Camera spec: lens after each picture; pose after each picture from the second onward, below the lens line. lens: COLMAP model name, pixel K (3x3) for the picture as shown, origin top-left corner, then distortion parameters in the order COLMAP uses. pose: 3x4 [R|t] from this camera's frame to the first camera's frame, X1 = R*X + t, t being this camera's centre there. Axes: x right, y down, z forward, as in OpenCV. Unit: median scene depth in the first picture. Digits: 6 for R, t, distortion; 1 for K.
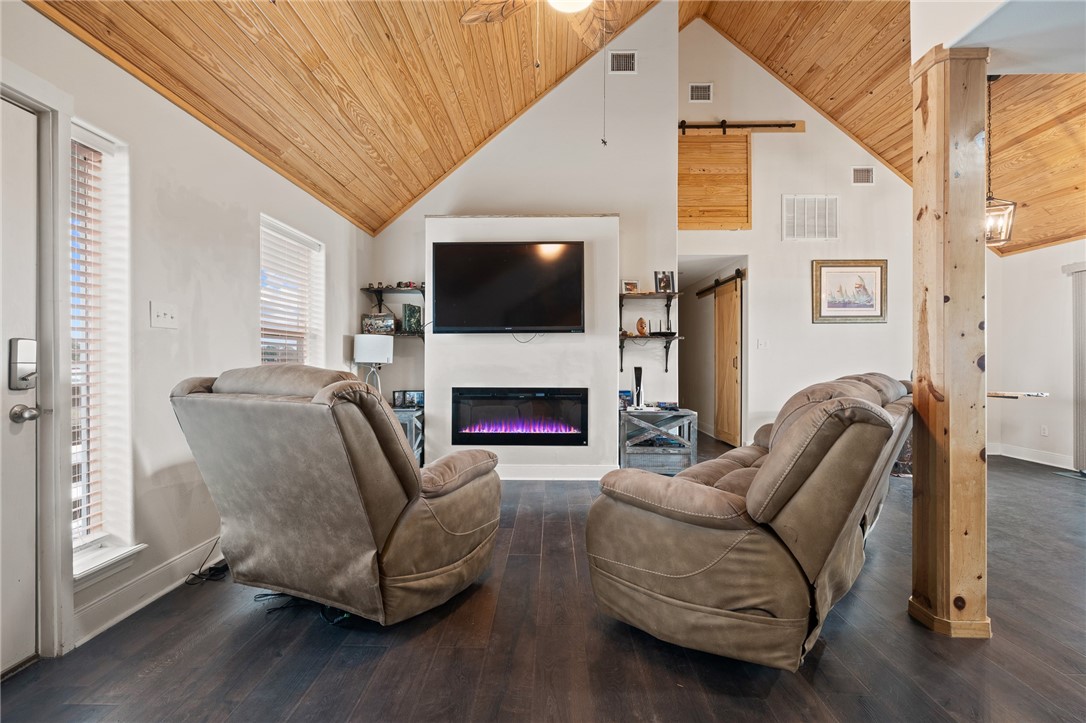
lens RADIAL K [[494.8, 0, 543.0], [0, 494.8, 361.5], [0, 0, 1]] dist [-0.017334, -0.000433]
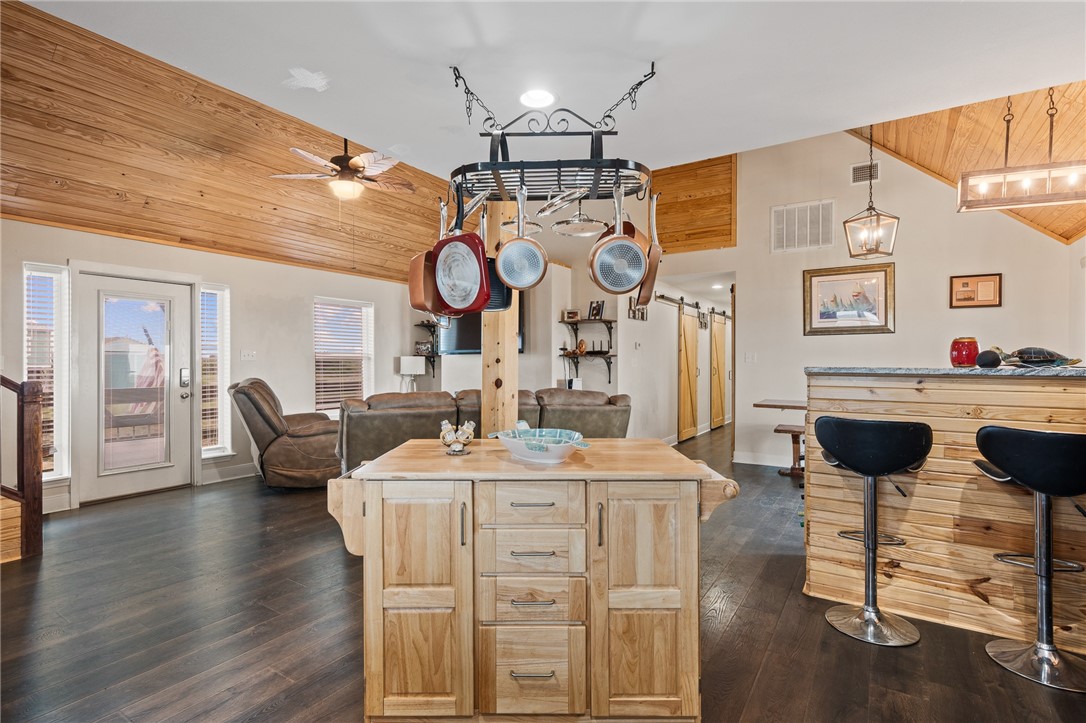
lens RADIAL K [[545.3, 0, 543.0], [0, 545.3, 361.5], [0, 0, 1]] dist [-0.000043, 0.000050]
pose [[0.861118, -0.004465, -0.508386, 0.784725], [0.000255, 0.999965, -0.008350, -0.020579], [0.508406, 0.007061, 0.861089, -0.225011]]
